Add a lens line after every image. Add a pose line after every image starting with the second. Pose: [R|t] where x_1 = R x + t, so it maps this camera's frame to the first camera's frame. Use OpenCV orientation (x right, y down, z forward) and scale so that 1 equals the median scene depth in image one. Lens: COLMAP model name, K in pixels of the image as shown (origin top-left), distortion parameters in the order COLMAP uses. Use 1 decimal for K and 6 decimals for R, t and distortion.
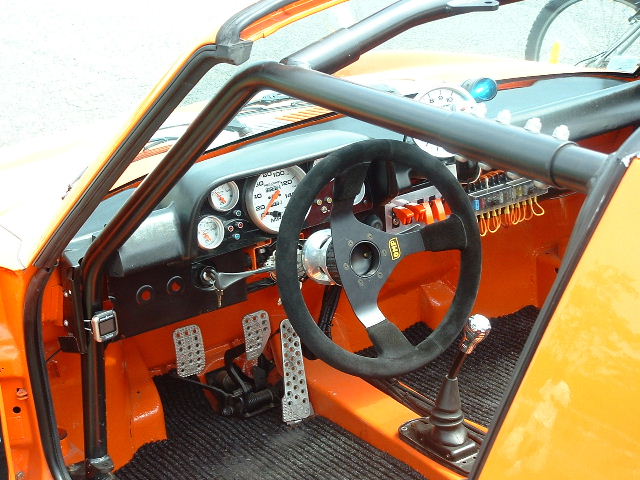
lens RADIAL K [[1195.2, 0, 320.0], [0, 1195.2, 240.0], [0, 0, 1]] dist [0.025017, 0.171491]
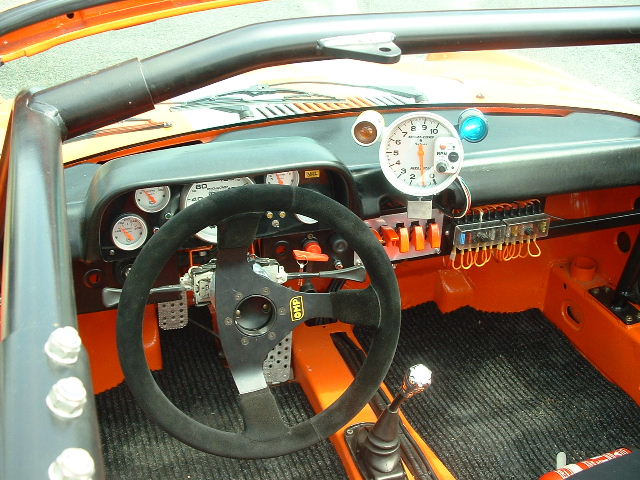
lens RADIAL K [[768.4, 0, 320.0], [0, 768.4, 240.0], [0, 0, 1]] dist [-0.172284, 0.022929]
pose [[0.956468, 0.215267, -0.197050, 0.140736], [-0.182669, 0.968184, 0.171029, -0.109028], [0.227598, -0.127589, 0.965360, 0.392662]]
